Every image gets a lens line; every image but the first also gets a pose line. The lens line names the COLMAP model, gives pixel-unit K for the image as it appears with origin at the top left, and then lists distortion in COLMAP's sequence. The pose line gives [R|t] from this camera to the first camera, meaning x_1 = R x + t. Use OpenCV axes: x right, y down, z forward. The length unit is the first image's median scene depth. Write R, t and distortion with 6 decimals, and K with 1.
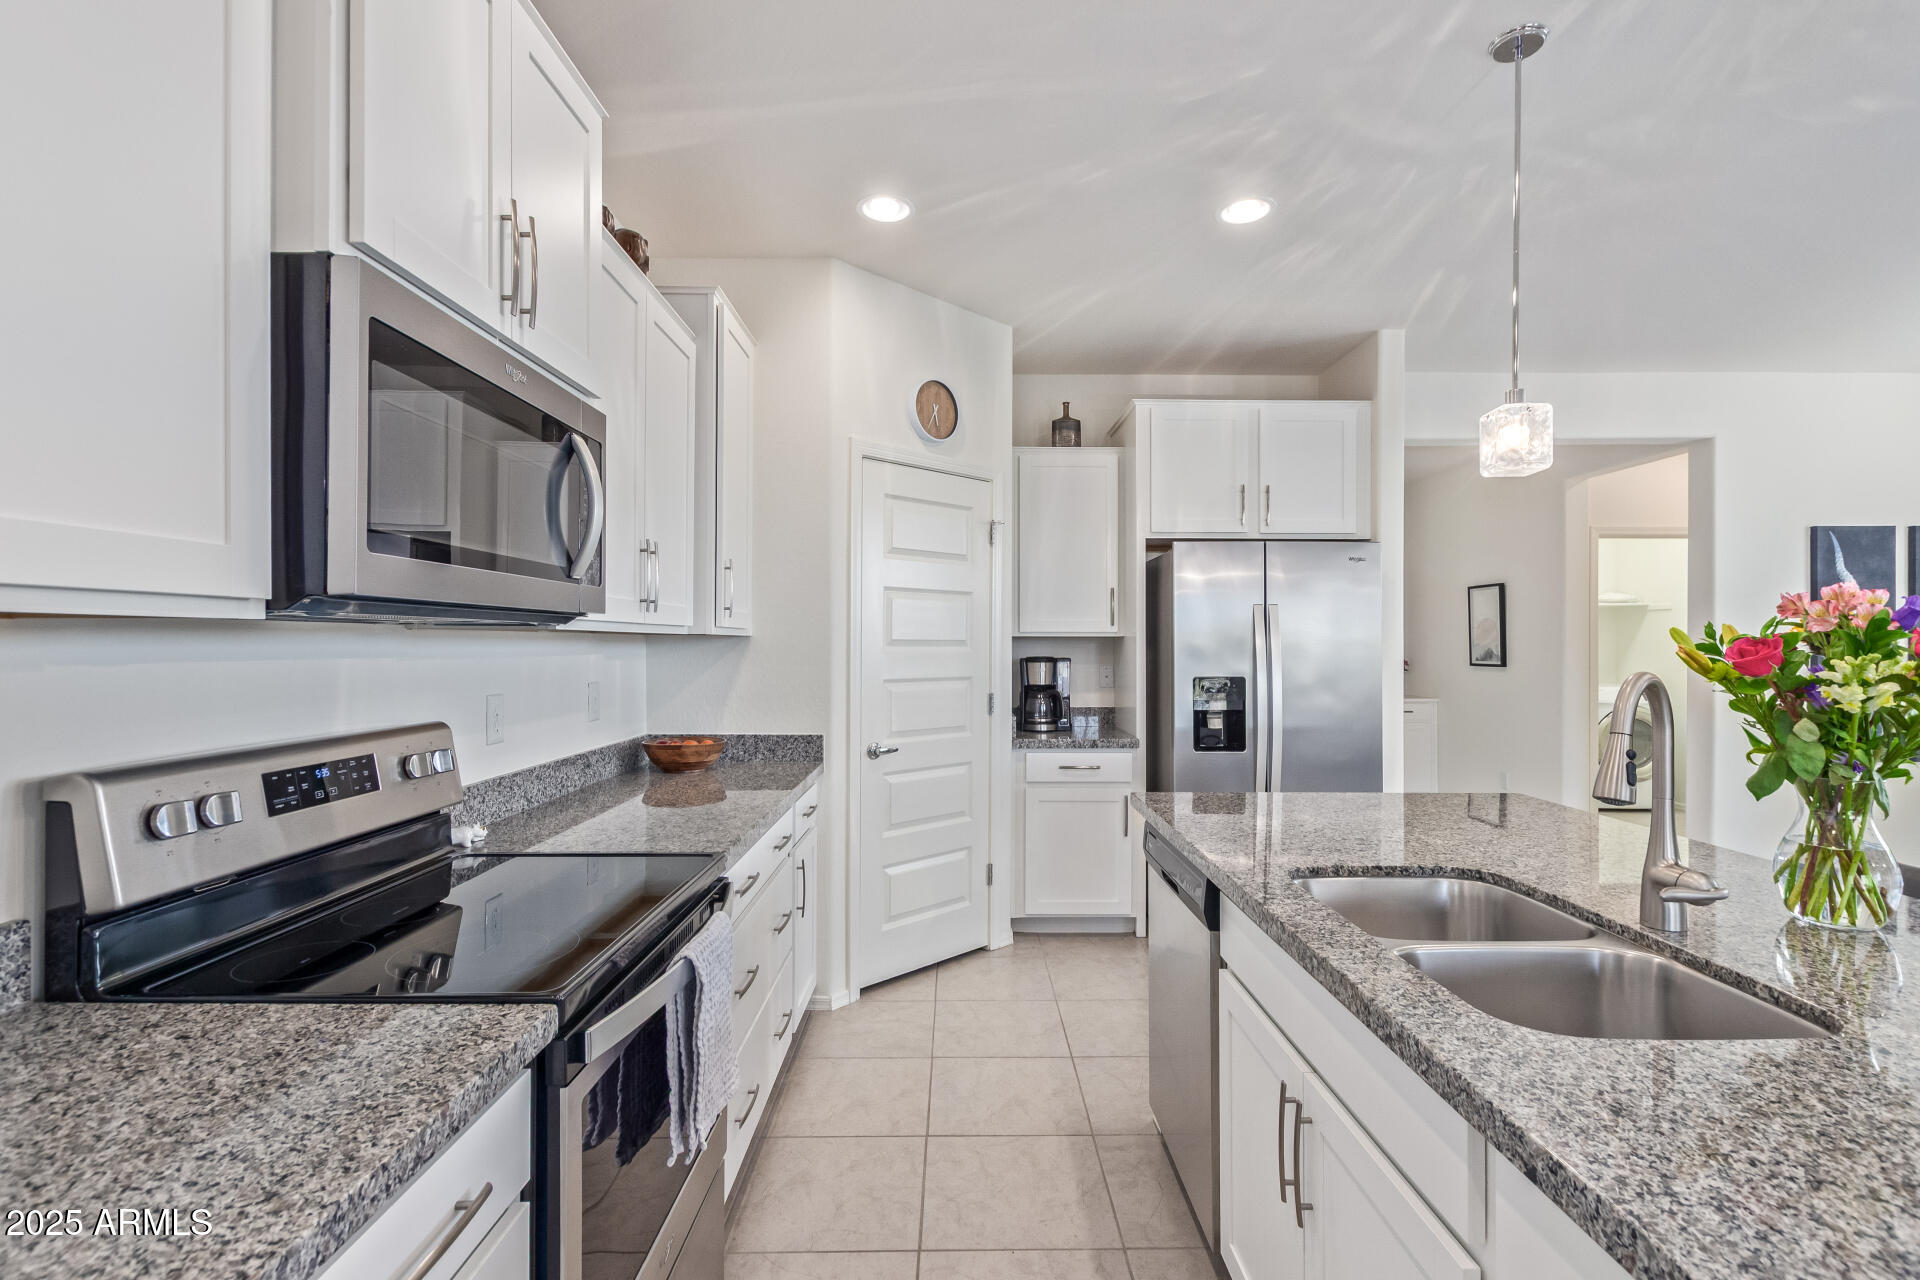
lens RADIAL K [[897.5, 0, 967.5], [0, 897.5, 635.2], [0, 0, 1]] dist [0.009840, -0.003964]
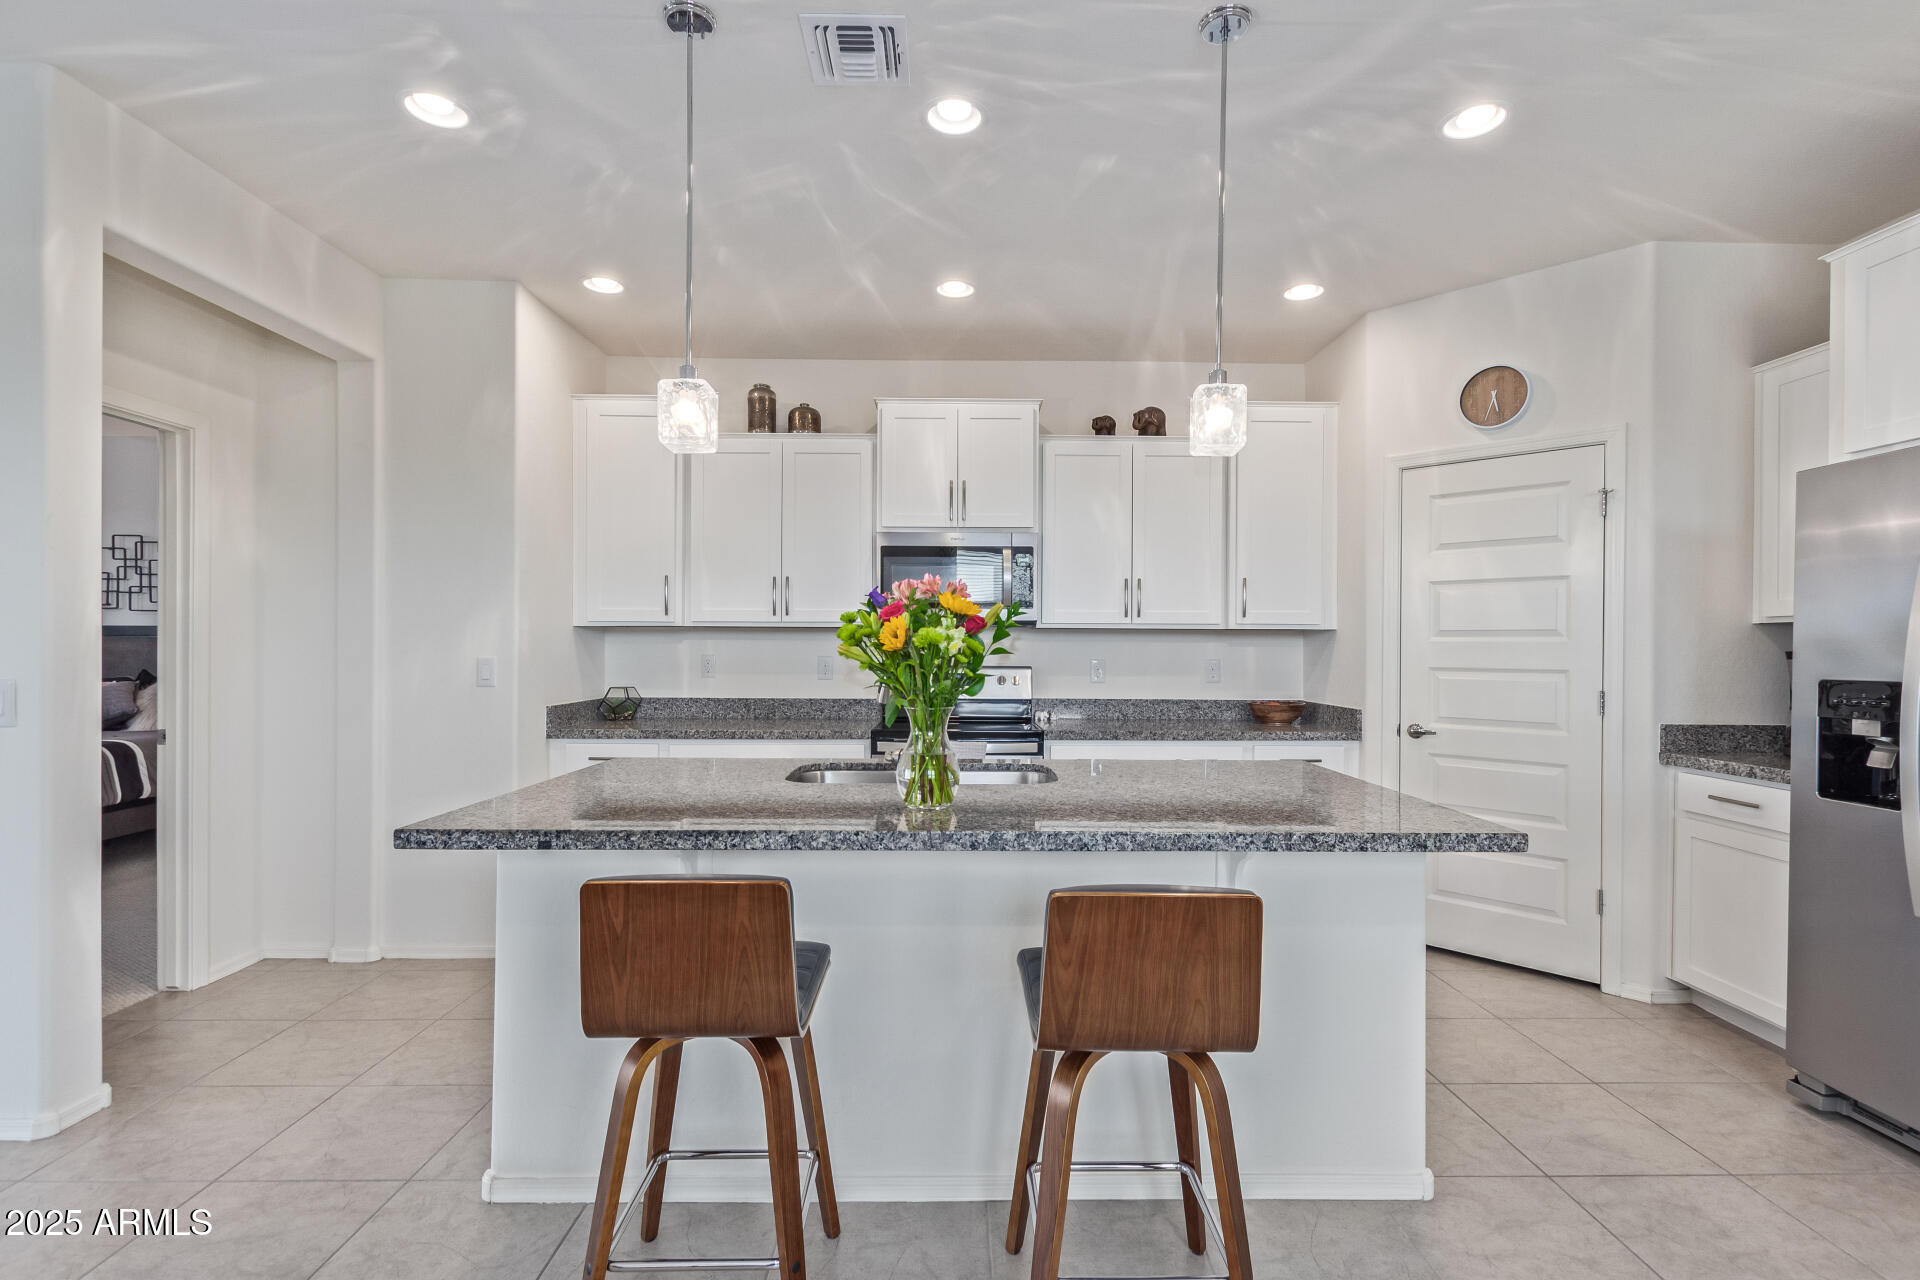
lens RADIAL K [[897.5, 0, 968.8], [0, 897.5, 645.3], [0, 0, 1]] dist [0.009840, -0.003964]
pose [[-0.002471, -0.002938, -0.999993, 0.950149], [0.003253, 0.999990, -0.002946, 0.023314], [0.999992, -0.003260, -0.002461, 0.426238]]
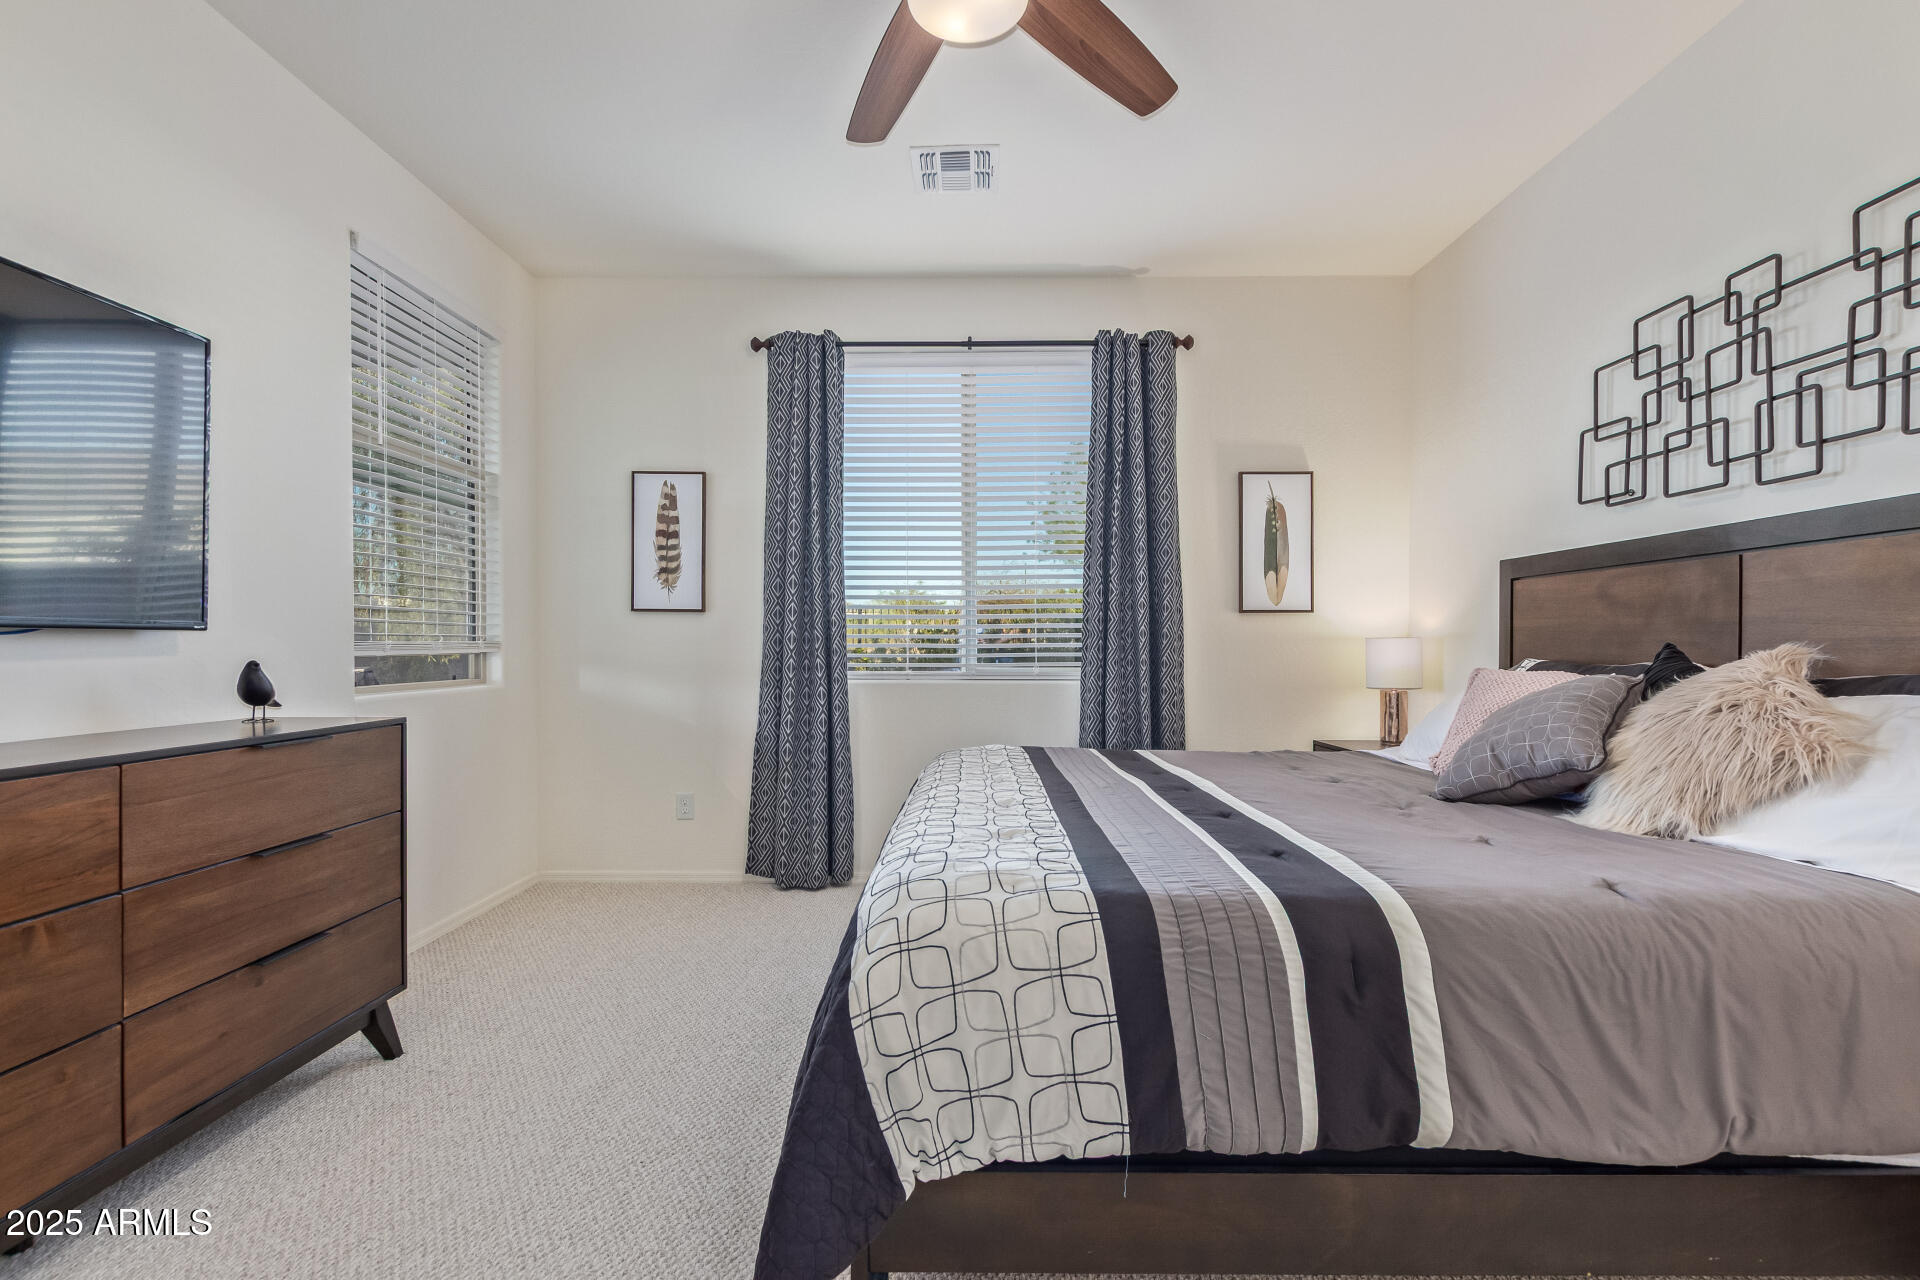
lens RADIAL K [[897.5, 0, 945.3], [0, 897.5, 649.7], [0, 0, 1]] dist [0.009840, -0.003964]
pose [[-0.999846, -0.004771, 0.016863, -0.233810], [-0.004828, 0.999983, -0.003320, 0.066555], [-0.016847, -0.003401, -0.999852, -0.488070]]
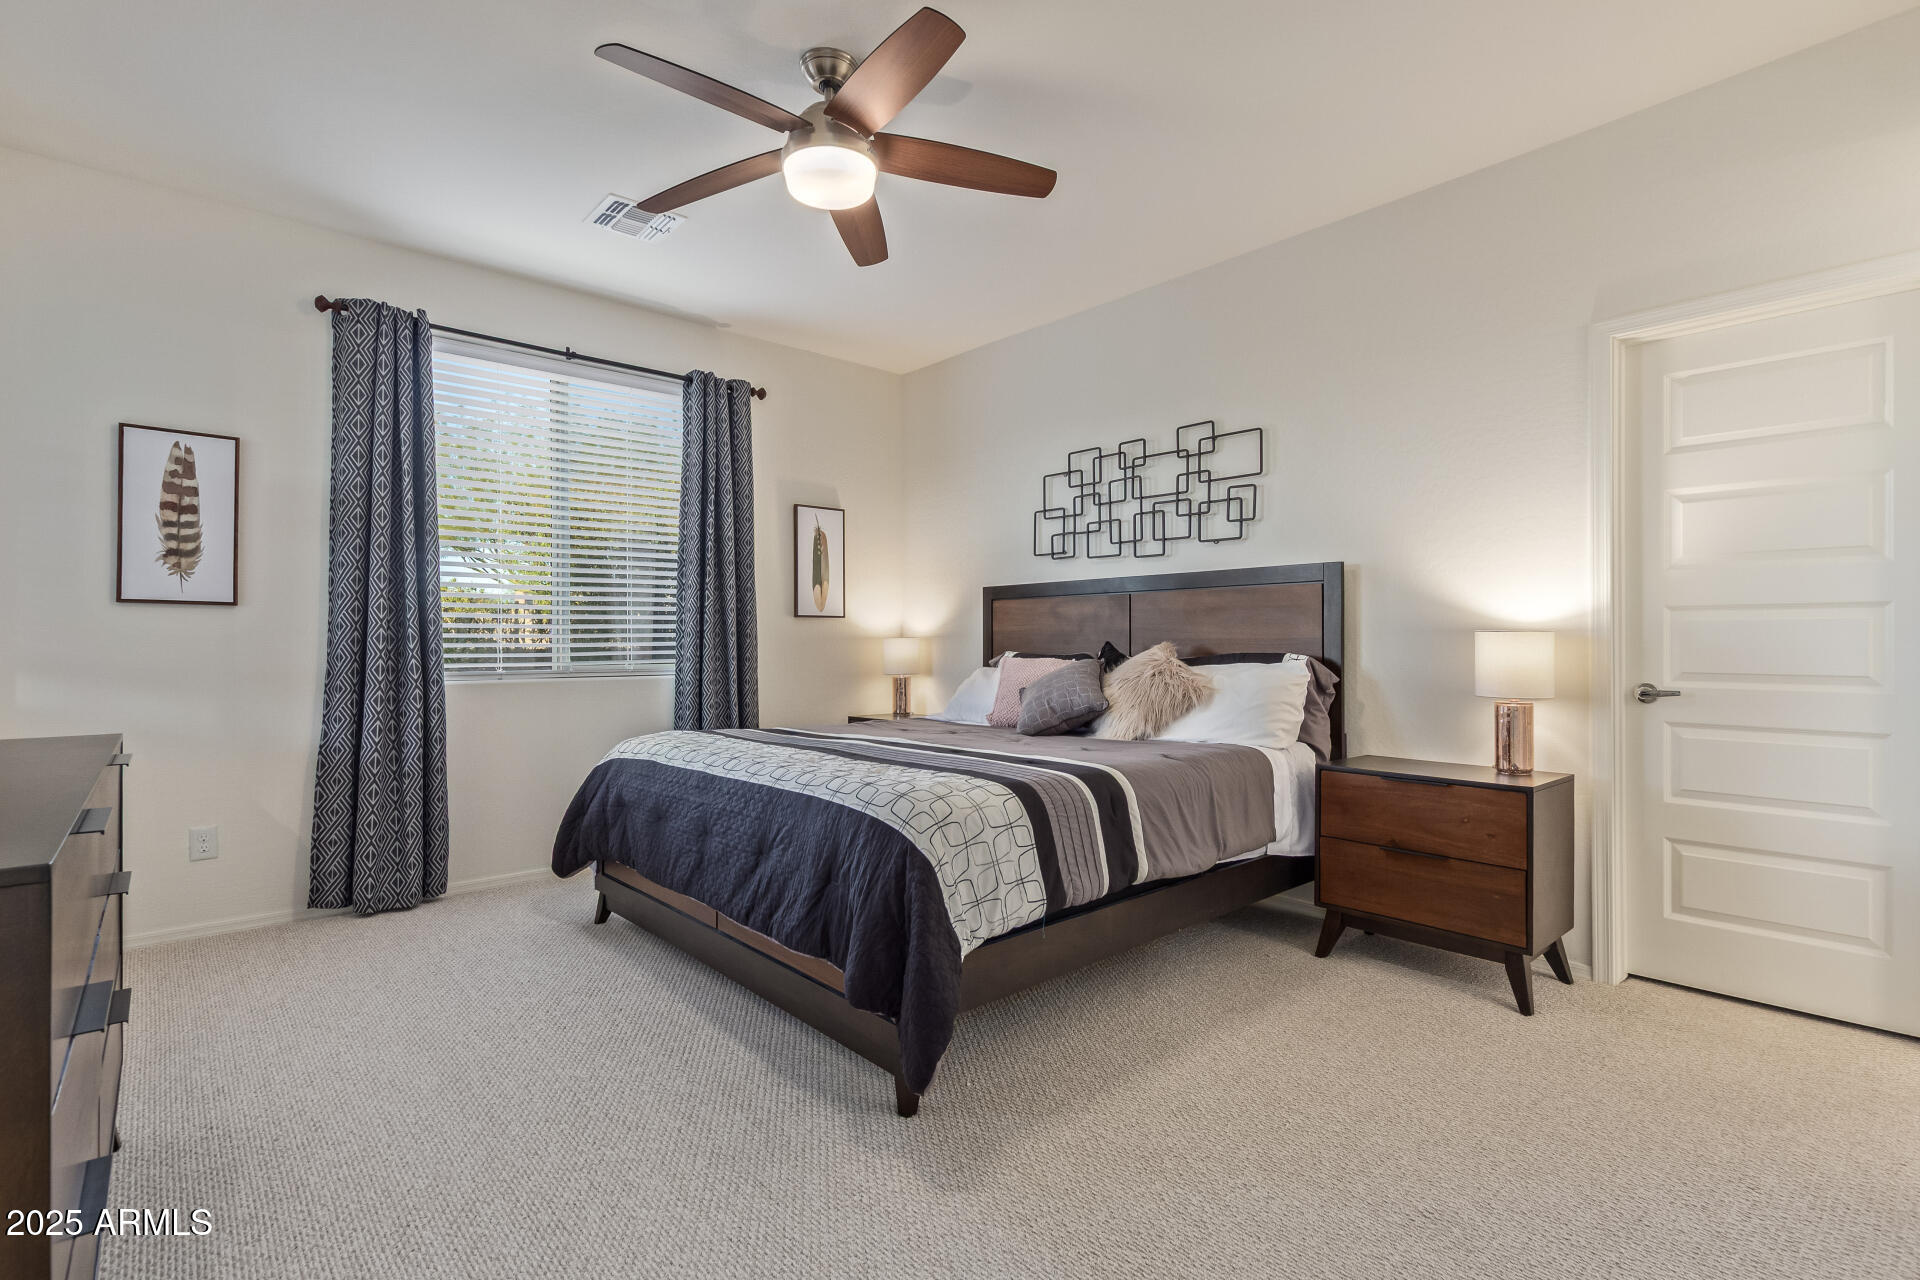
lens RADIAL K [[897.5, 0, 973.7], [0, 897.5, 636.9], [0, 0, 1]] dist [0.009840, -0.003964]
pose [[-0.742366, -0.006314, -0.669964, 0.143656], [0.005720, 0.999859, -0.015761, 0.069060], [0.669970, -0.015532, -0.742226, -0.395963]]
